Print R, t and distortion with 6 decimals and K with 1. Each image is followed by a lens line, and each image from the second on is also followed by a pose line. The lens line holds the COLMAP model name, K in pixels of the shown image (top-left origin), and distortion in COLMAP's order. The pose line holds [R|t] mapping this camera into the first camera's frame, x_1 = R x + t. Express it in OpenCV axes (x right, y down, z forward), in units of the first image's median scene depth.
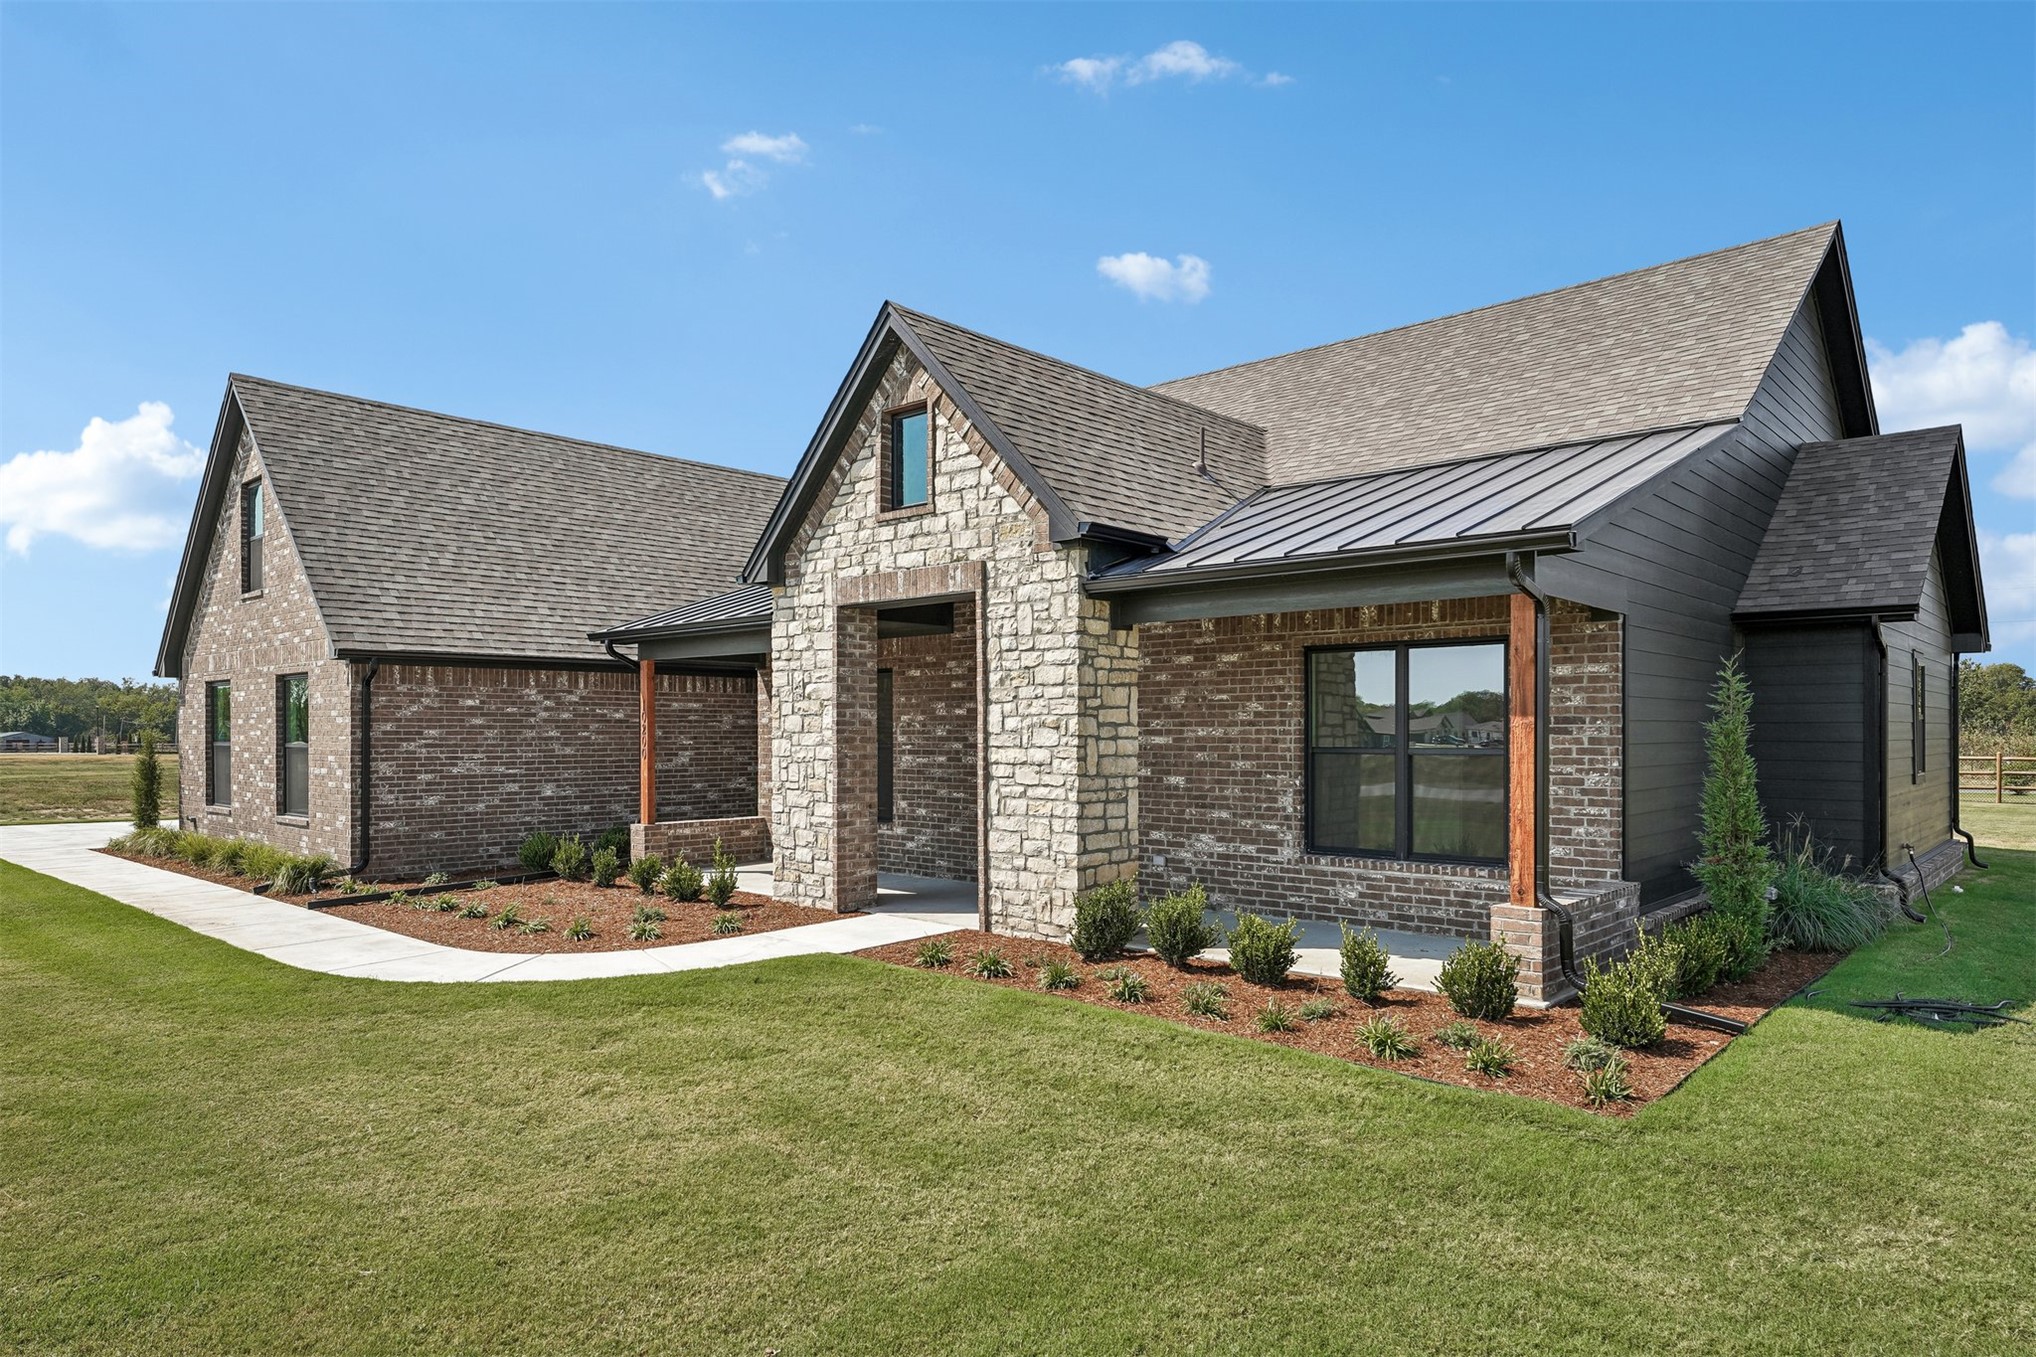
lens RADIAL K [[1222.7, 0, 1021.6], [0, 1222.7, 730.9], [0, 0, 1]] dist [0.000550, -0.000264]
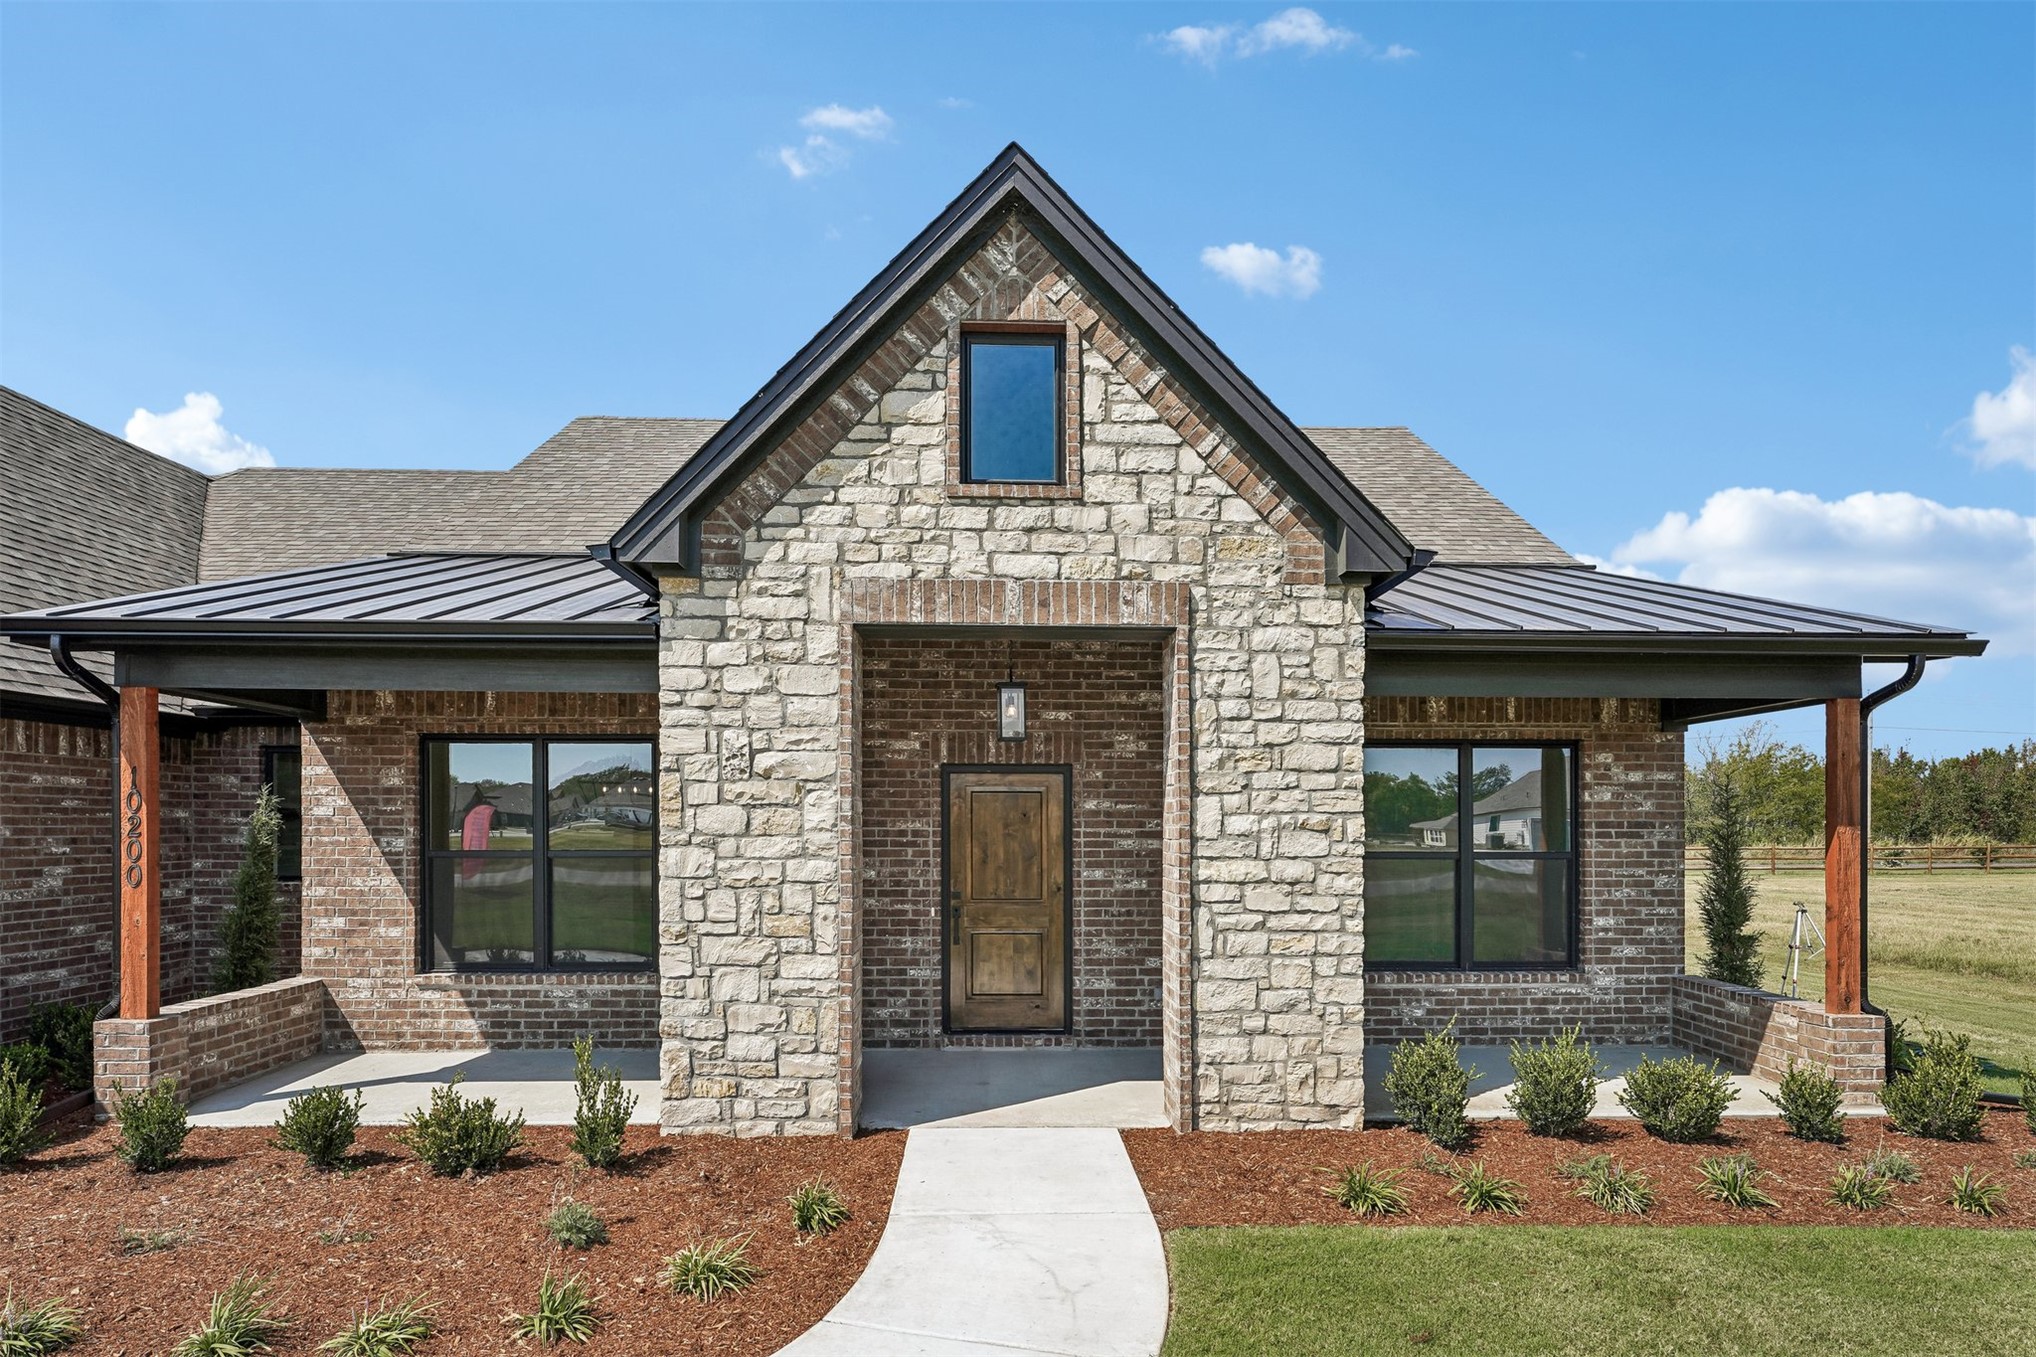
lens RADIAL K [[1081.5, 0, 1019.7], [0, 1081.5, 823.5], [0, 0, 1]] dist [-0.000015, 0.000397]
pose [[0.717020, 0.005601, 0.697030, -0.518504], [-0.004531, 0.999984, -0.003375, -0.003818], [-0.697038, -0.000739, 0.717034, 0.637135]]
